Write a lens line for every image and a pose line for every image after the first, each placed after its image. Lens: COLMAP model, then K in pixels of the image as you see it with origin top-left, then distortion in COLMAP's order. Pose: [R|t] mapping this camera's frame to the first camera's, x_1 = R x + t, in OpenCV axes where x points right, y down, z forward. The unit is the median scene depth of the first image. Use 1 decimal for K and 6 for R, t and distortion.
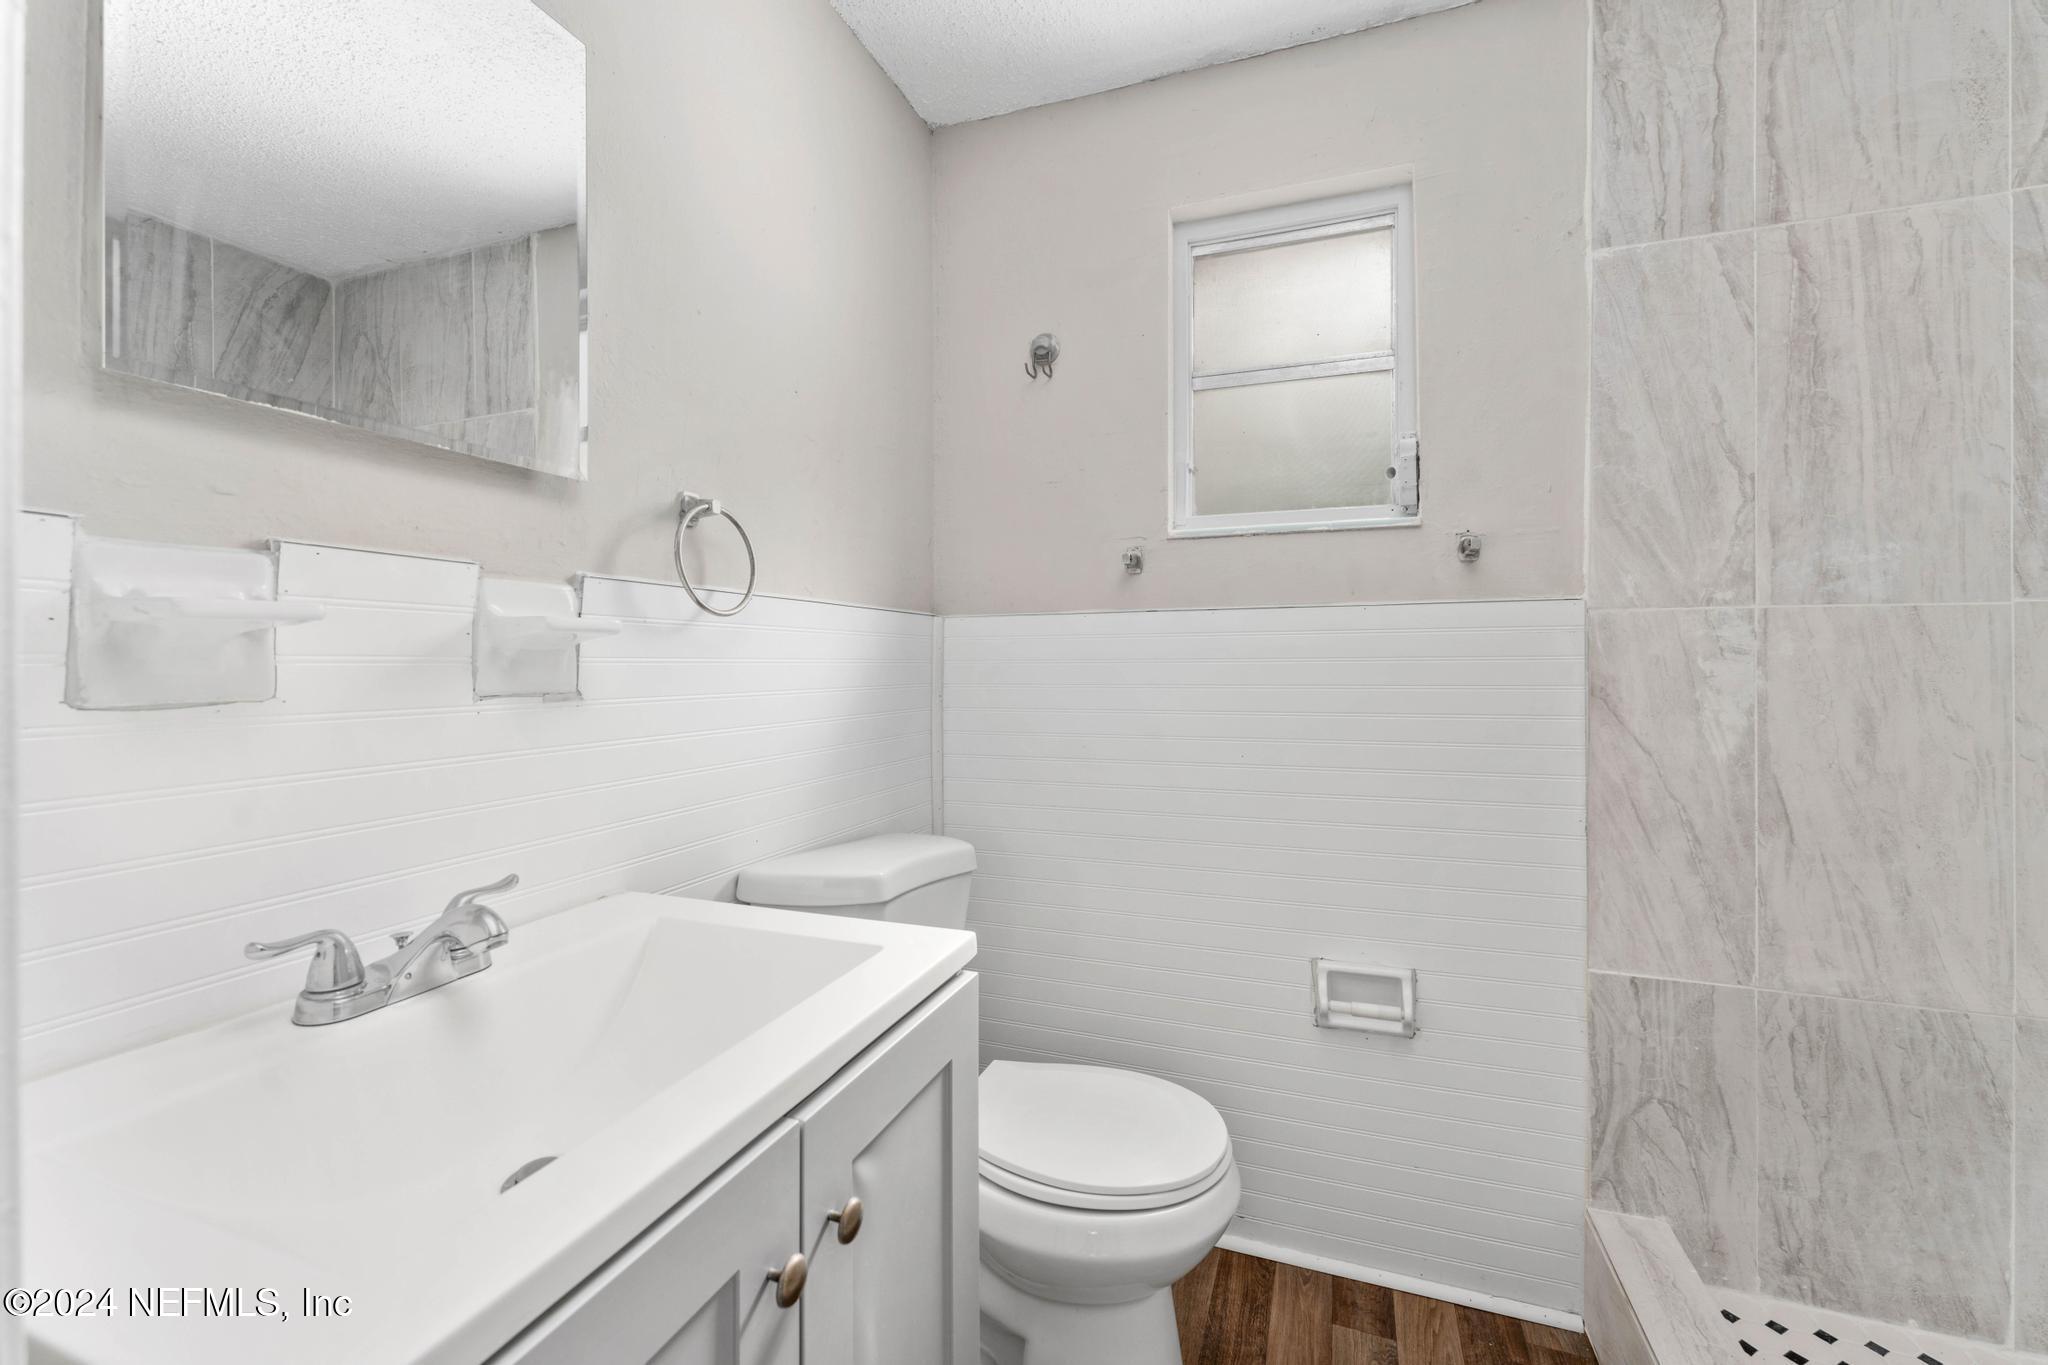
lens RADIAL K [[839.7, 0, 1037.0], [0, 839.7, 667.8], [0, 0, 1]] dist [-0.001072, -0.000276]
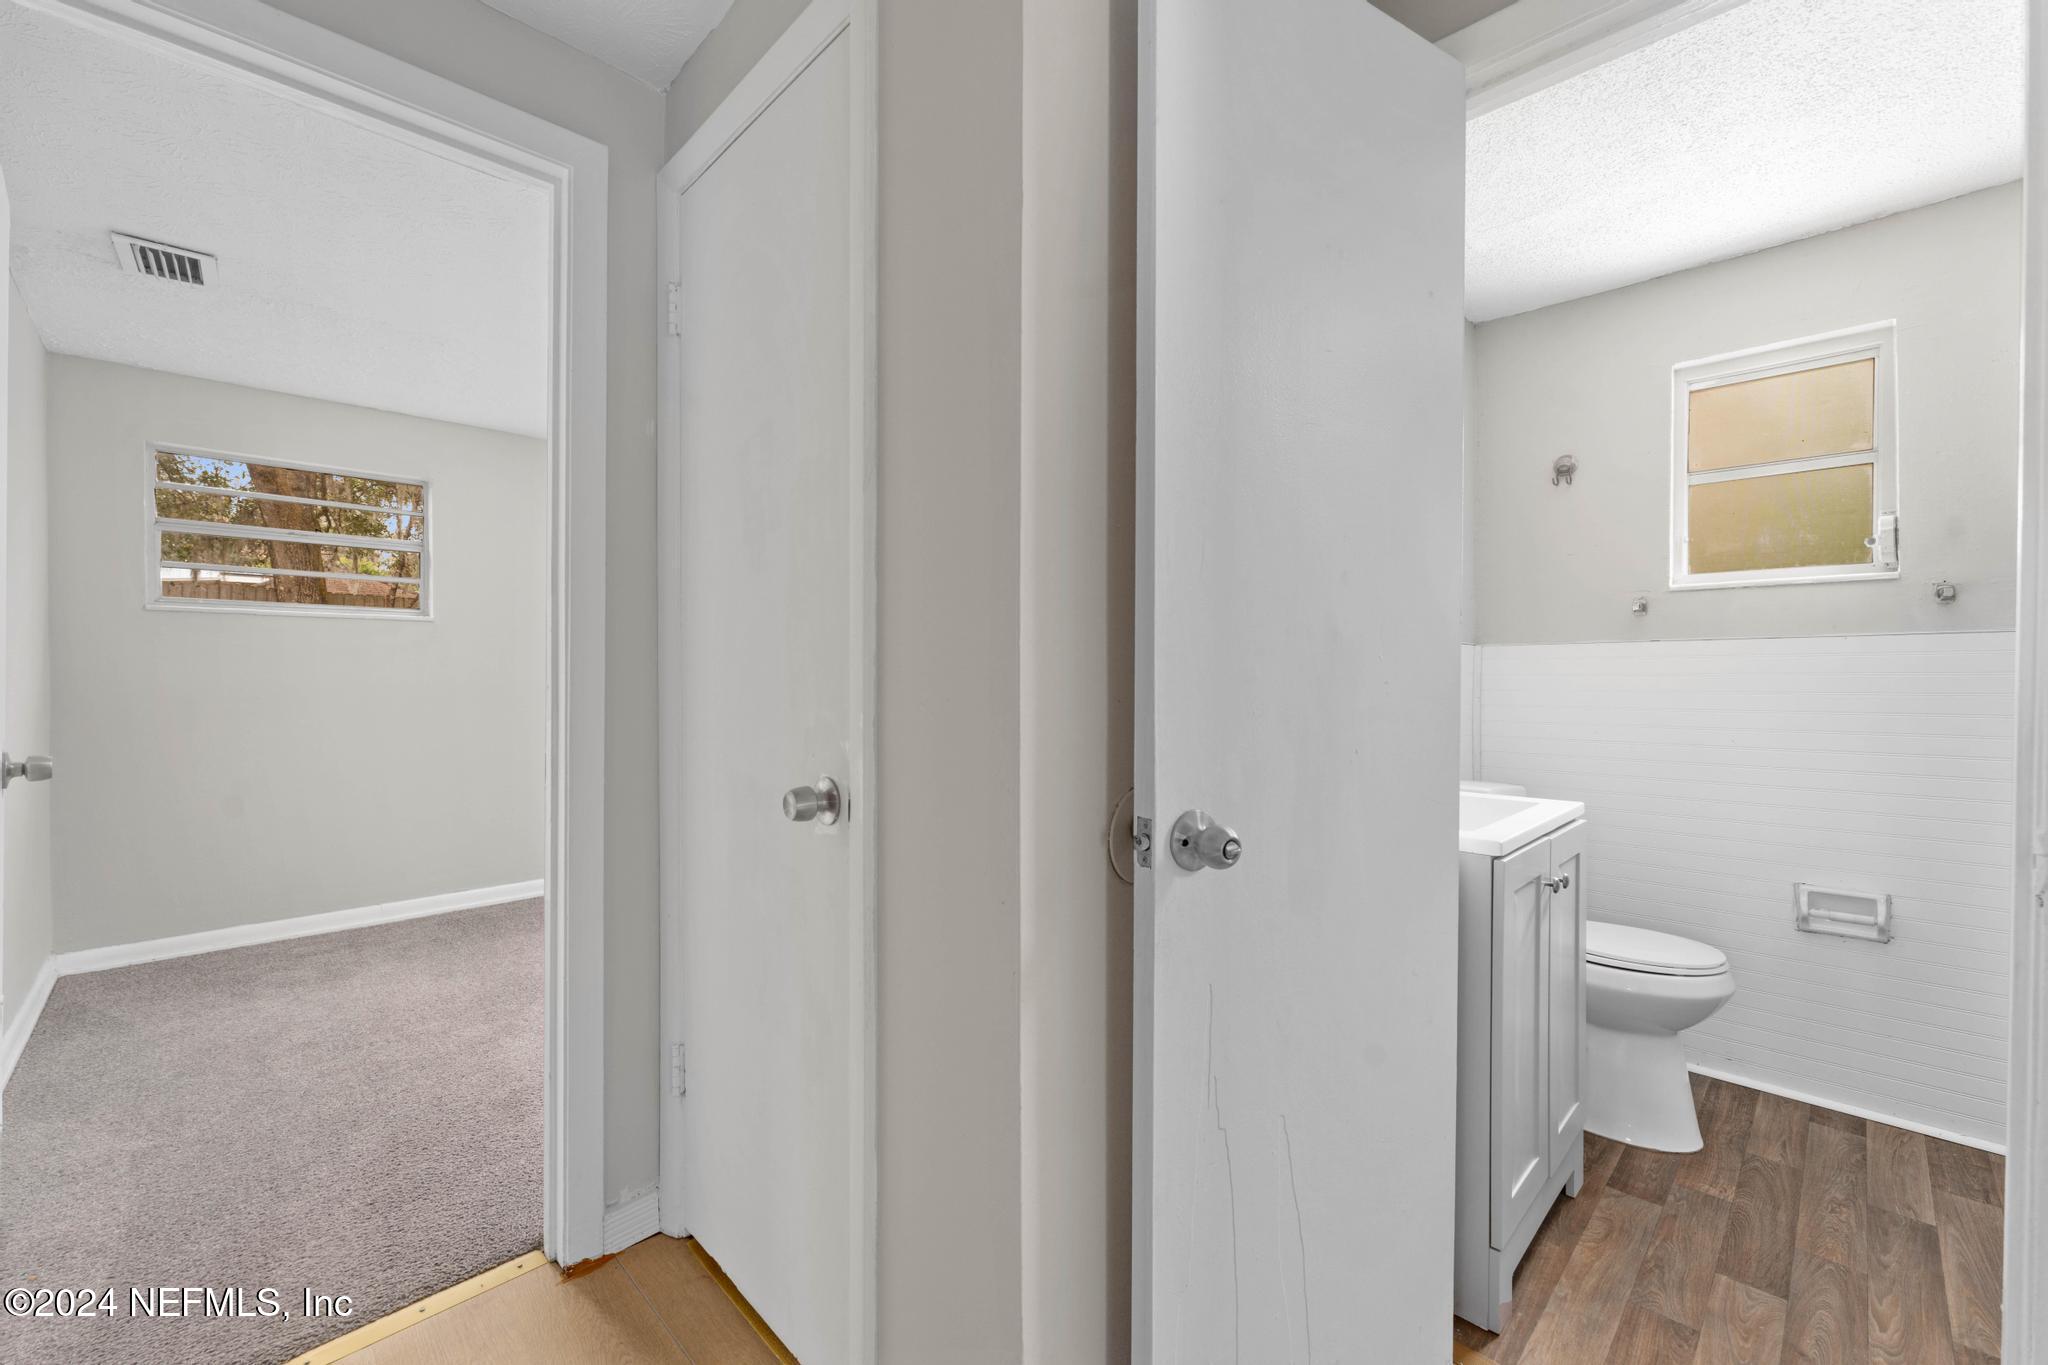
lens RADIAL K [[839.7, 0, 1006.0], [0, 839.7, 682.9], [0, 0, 1]] dist [-0.001072, -0.000276]
pose [[0.901100, 0.007703, -0.433542, -0.274790], [-0.007047, 0.999970, 0.003120, 0.010615], [0.433553, 0.000244, 0.901128, -0.897744]]
